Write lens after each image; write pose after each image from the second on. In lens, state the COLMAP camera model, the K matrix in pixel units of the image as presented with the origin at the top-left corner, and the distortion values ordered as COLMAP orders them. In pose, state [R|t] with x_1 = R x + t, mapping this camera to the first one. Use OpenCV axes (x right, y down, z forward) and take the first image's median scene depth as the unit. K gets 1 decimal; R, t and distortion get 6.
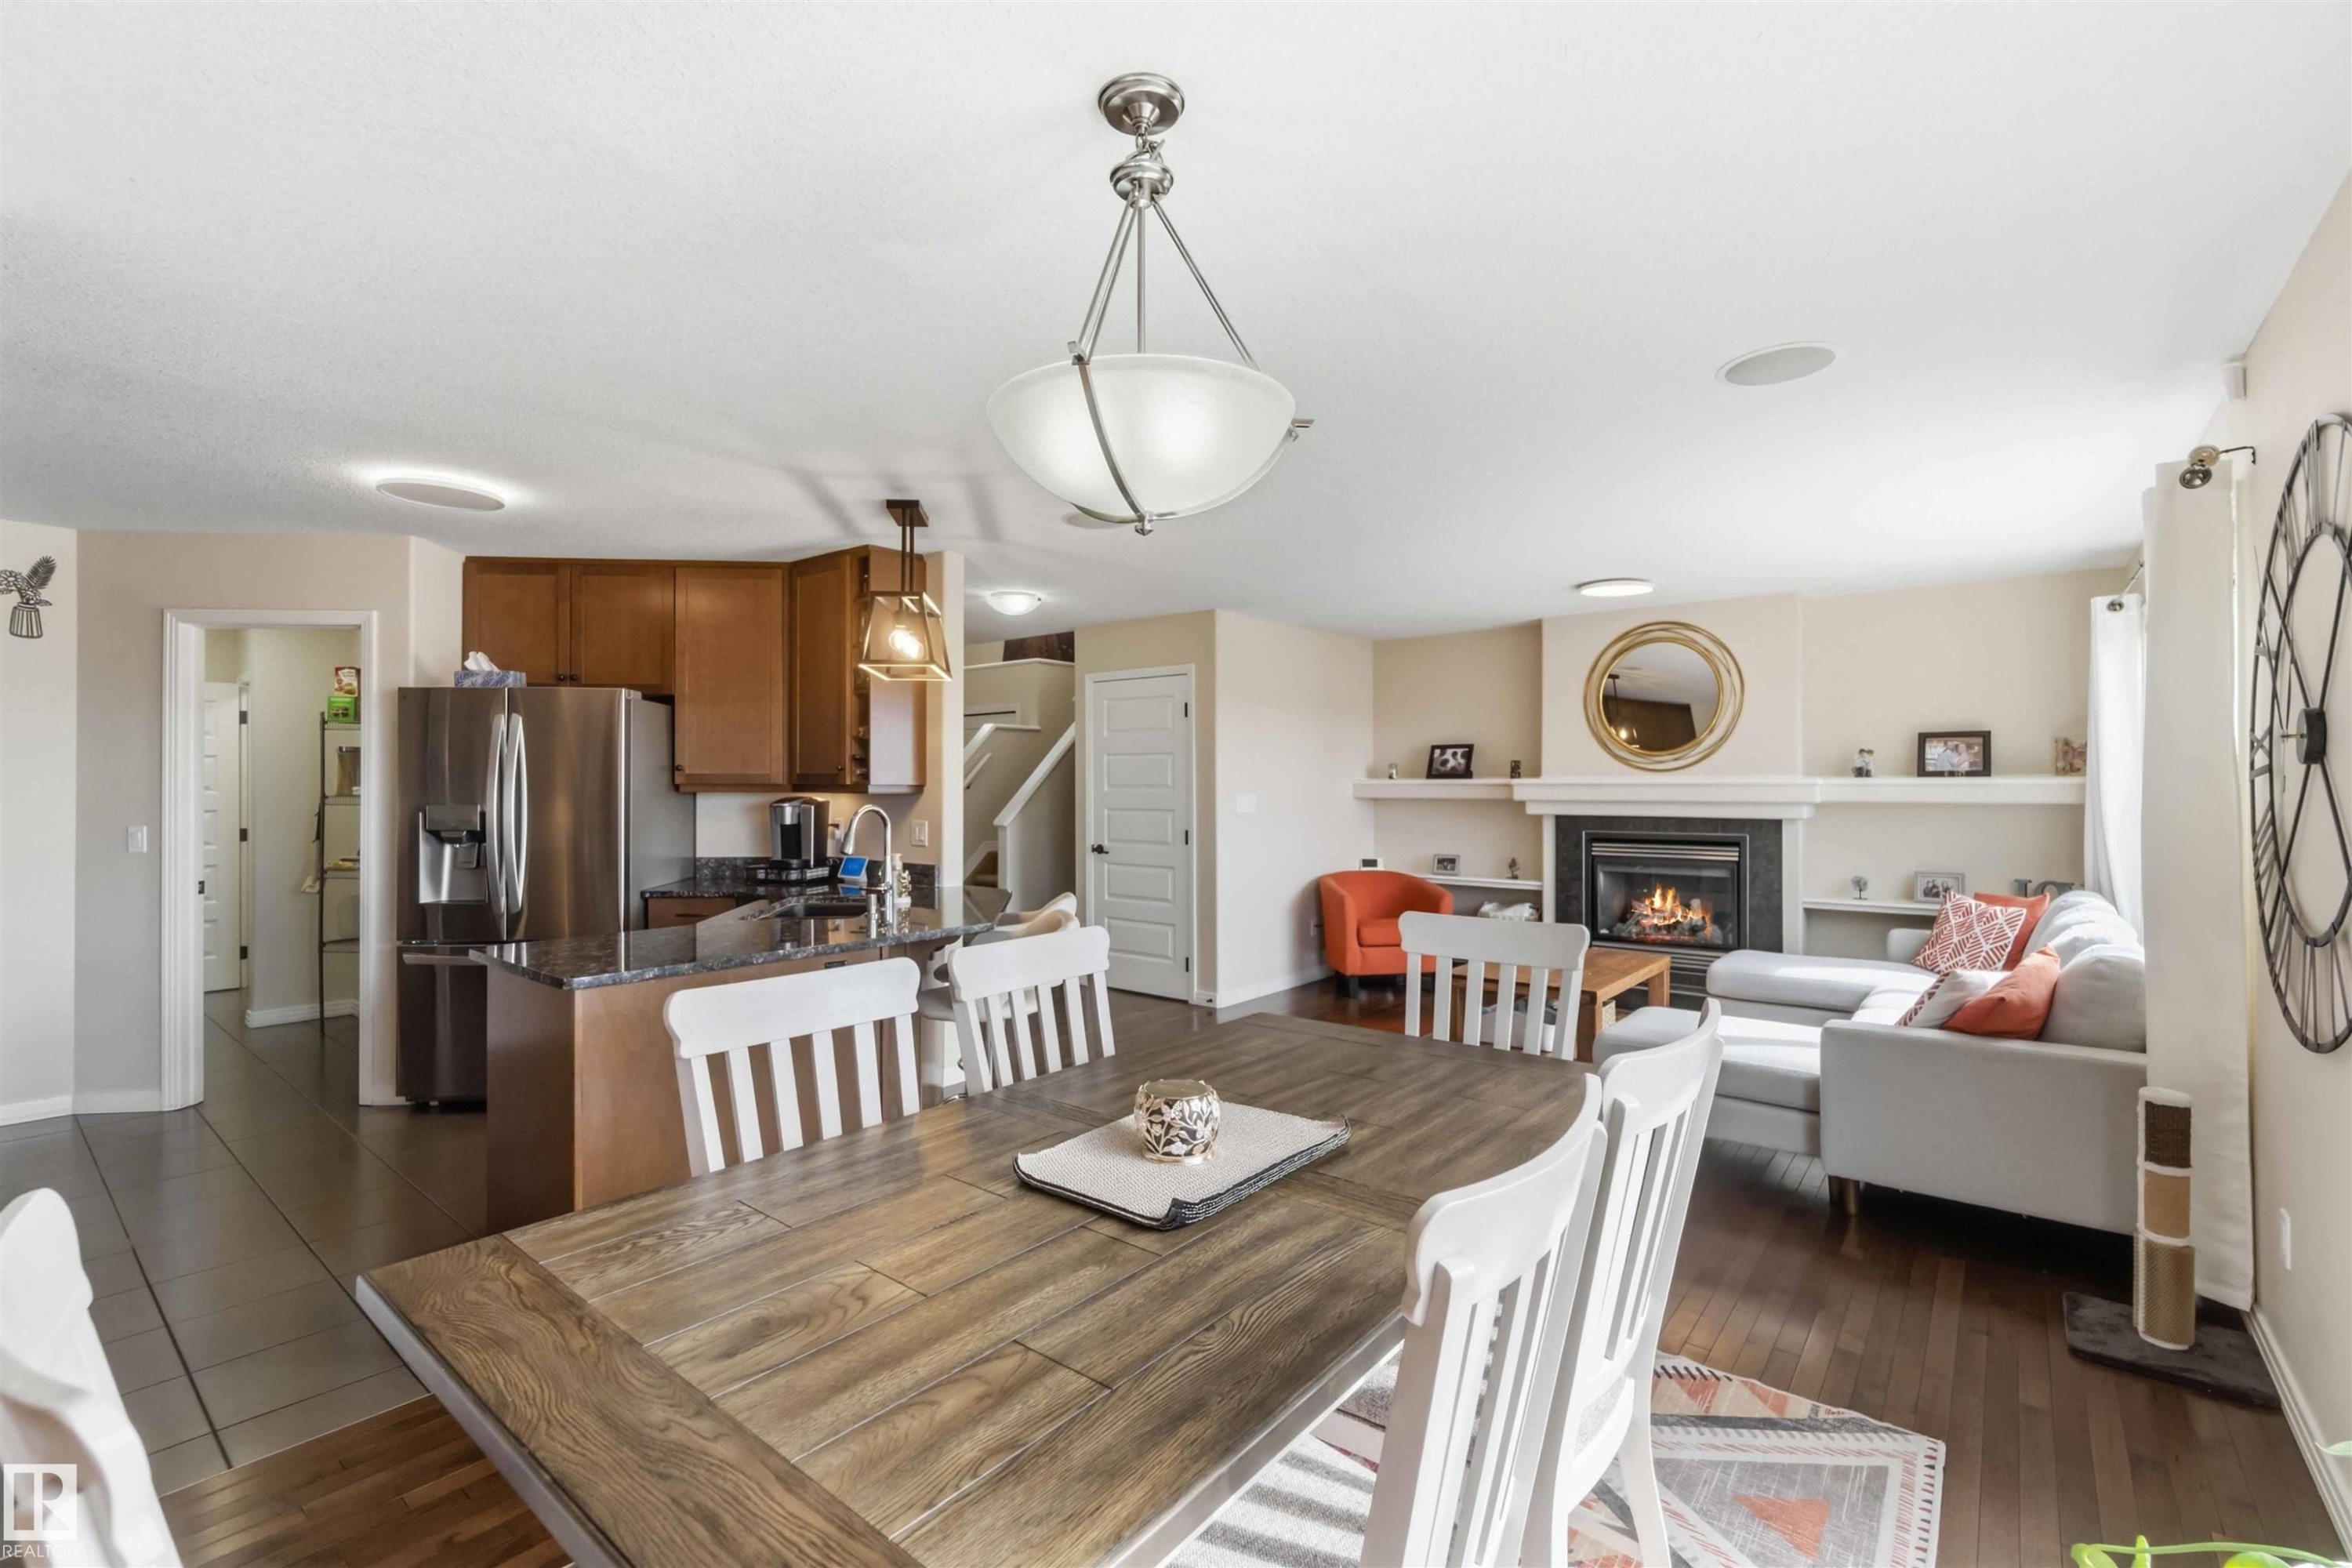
lens RADIAL K [[1022.7, 0, 1169.9], [0, 1022.7, 785.0], [0, 0, 1]] dist [-0.005290, 0.000848]
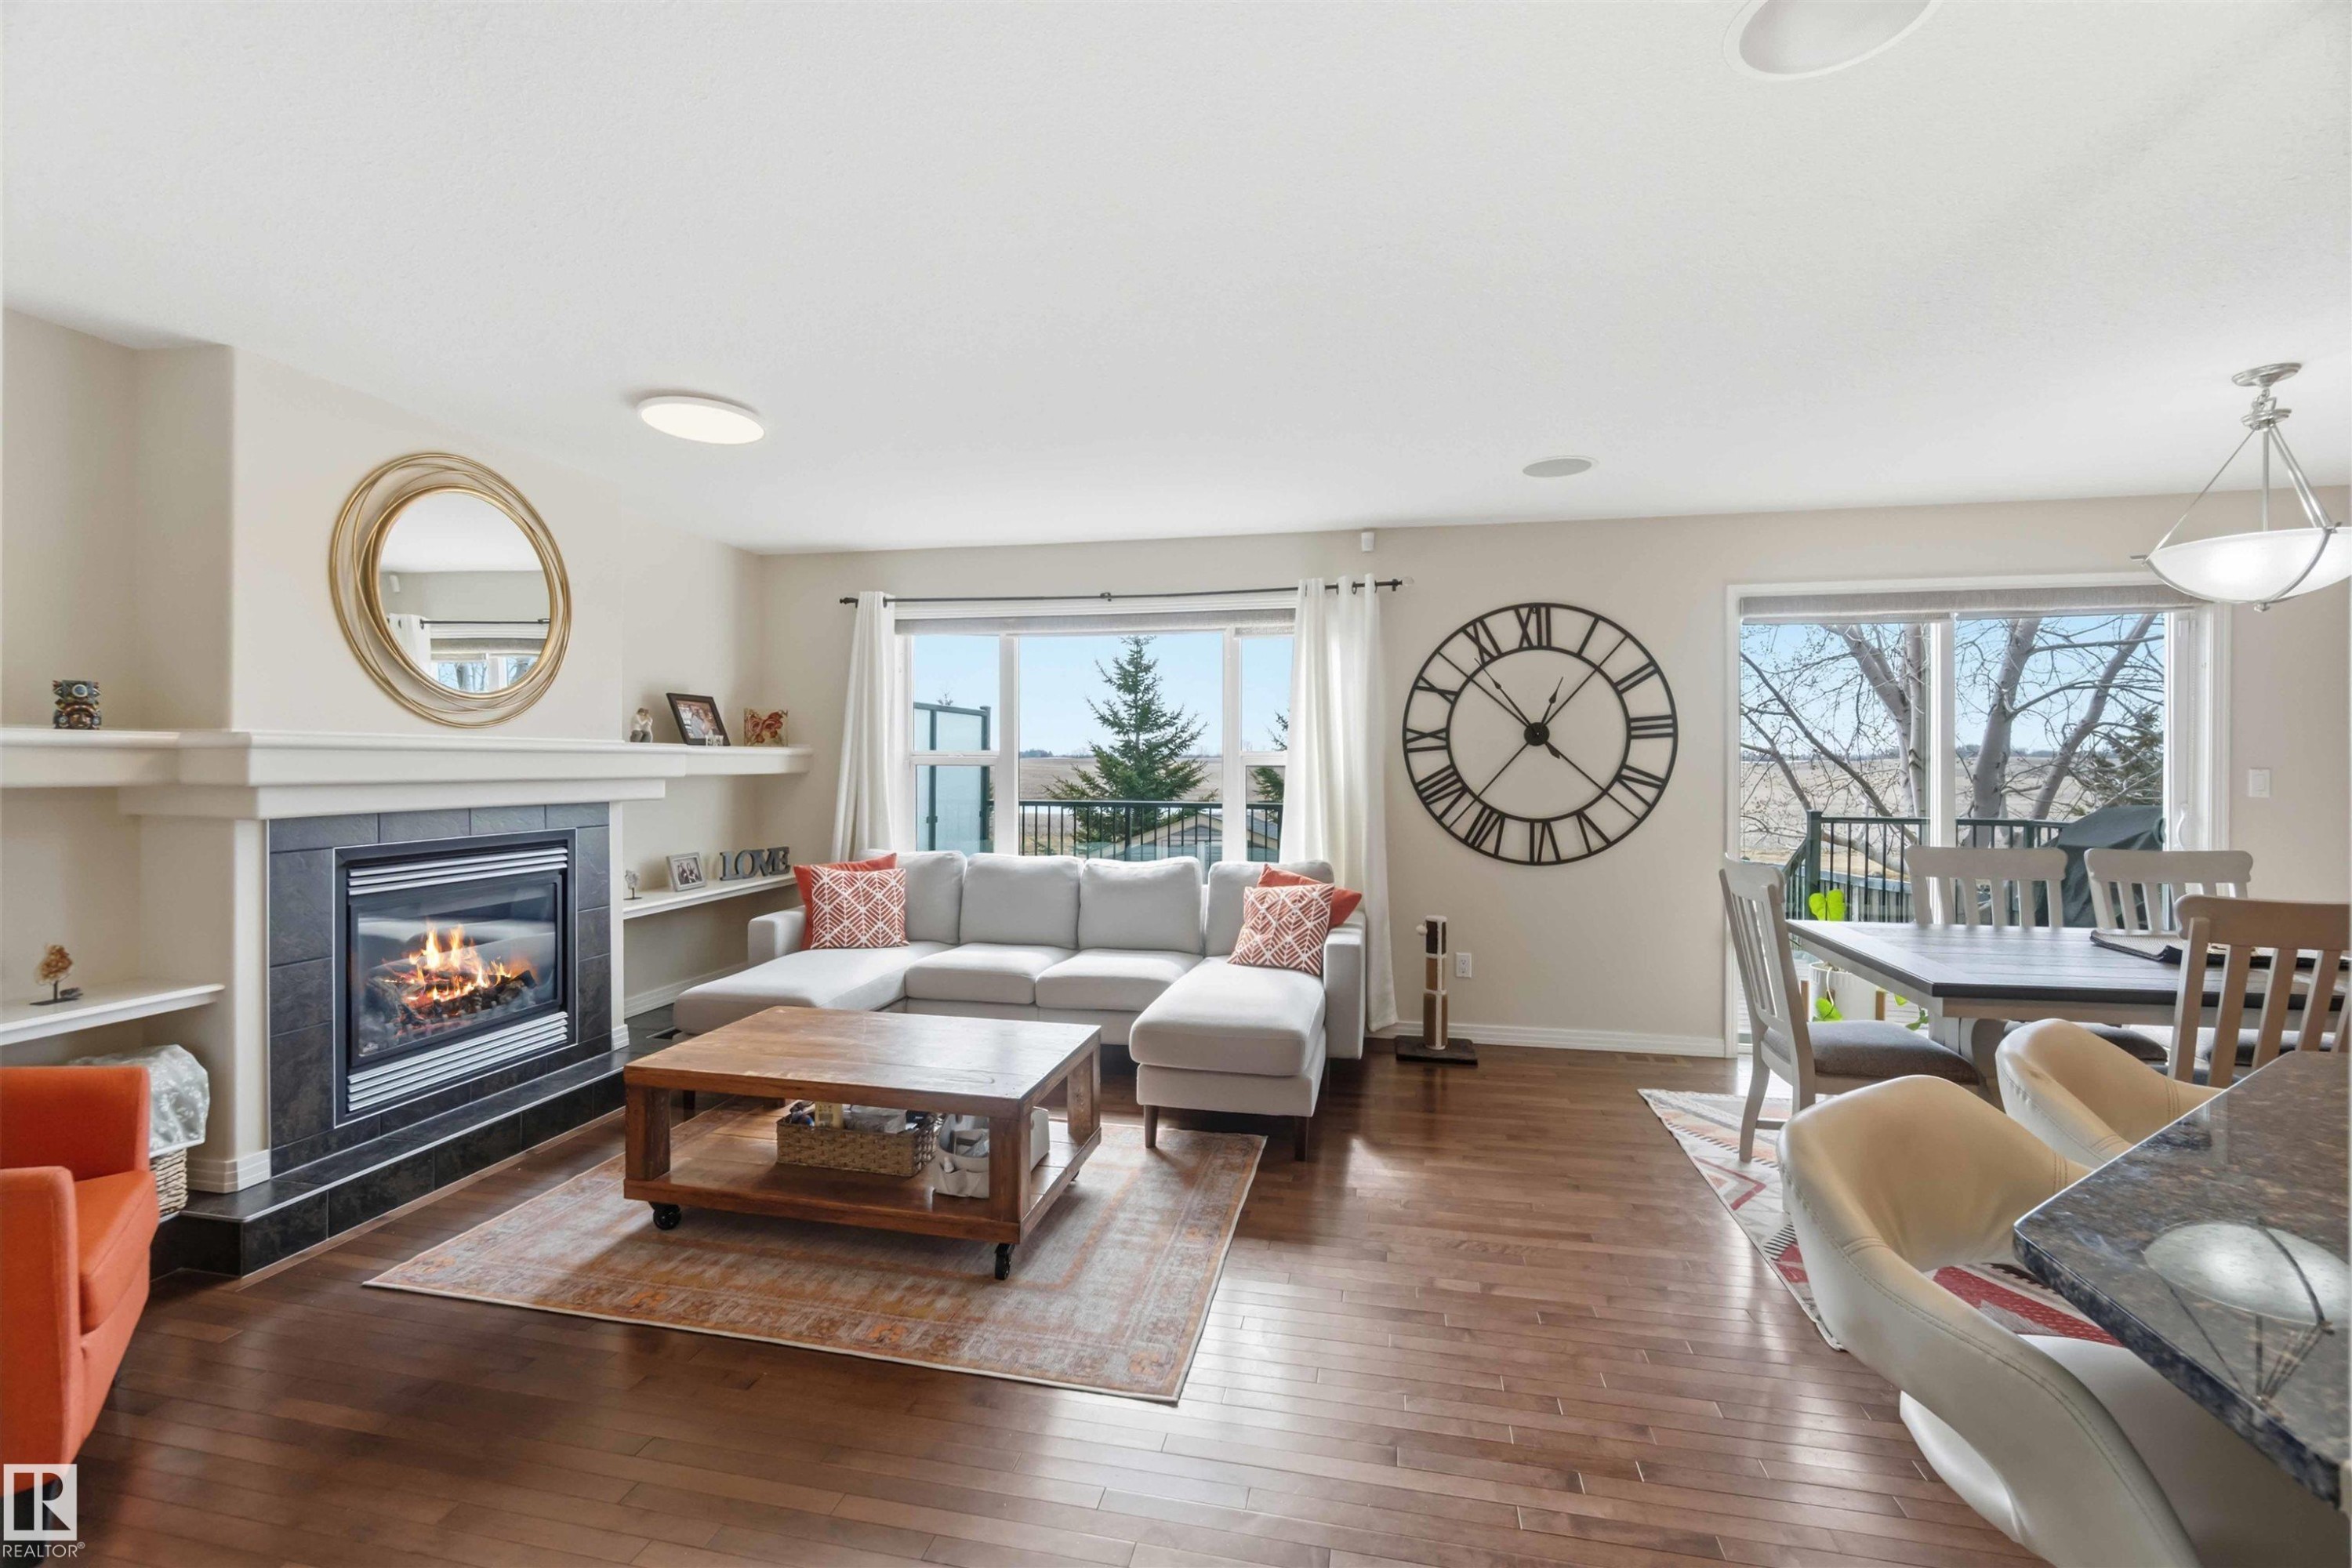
lens RADIAL K [[1022.7, 0, 1164.0], [0, 1022.7, 769.3], [0, 0, 1]] dist [-0.005290, 0.000848]
pose [[-0.458223, -0.006107, 0.888816, -0.216410], [-0.001234, 0.999980, 0.006234, 0.006847], [-0.888837, 0.001759, -0.458221, 1.037659]]
